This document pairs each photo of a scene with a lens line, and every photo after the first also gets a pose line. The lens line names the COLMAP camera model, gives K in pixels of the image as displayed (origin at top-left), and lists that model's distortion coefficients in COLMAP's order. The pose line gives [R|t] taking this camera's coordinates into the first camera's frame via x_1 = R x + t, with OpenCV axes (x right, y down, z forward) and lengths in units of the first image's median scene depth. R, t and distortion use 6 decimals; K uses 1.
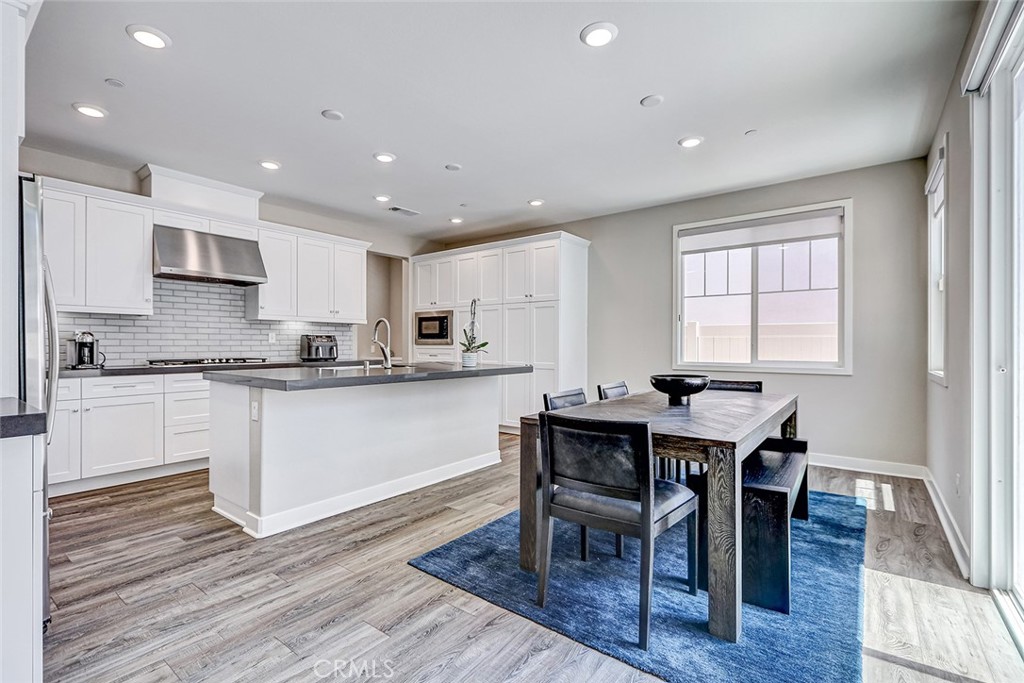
lens RADIAL K [[469.0, 0, 504.5], [0, 469.0, 337.7], [0, 0, 1]] dist [0.002274, -0.002430]
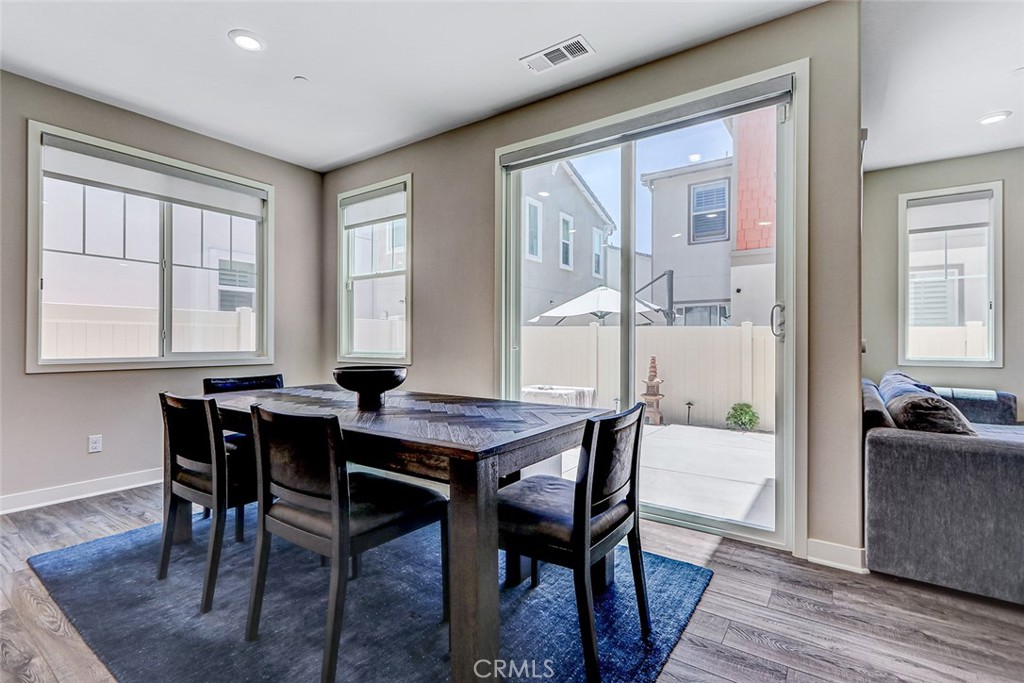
lens RADIAL K [[469.0, 0, 505.8], [0, 469.0, 339.2], [0, 0, 1]] dist [0.002274, -0.002430]
pose [[-0.038891, 0.002461, 0.999240, -0.241960], [-0.017333, 0.999845, -0.003137, 0.019771], [-0.999093, -0.017442, -0.038842, 0.485202]]
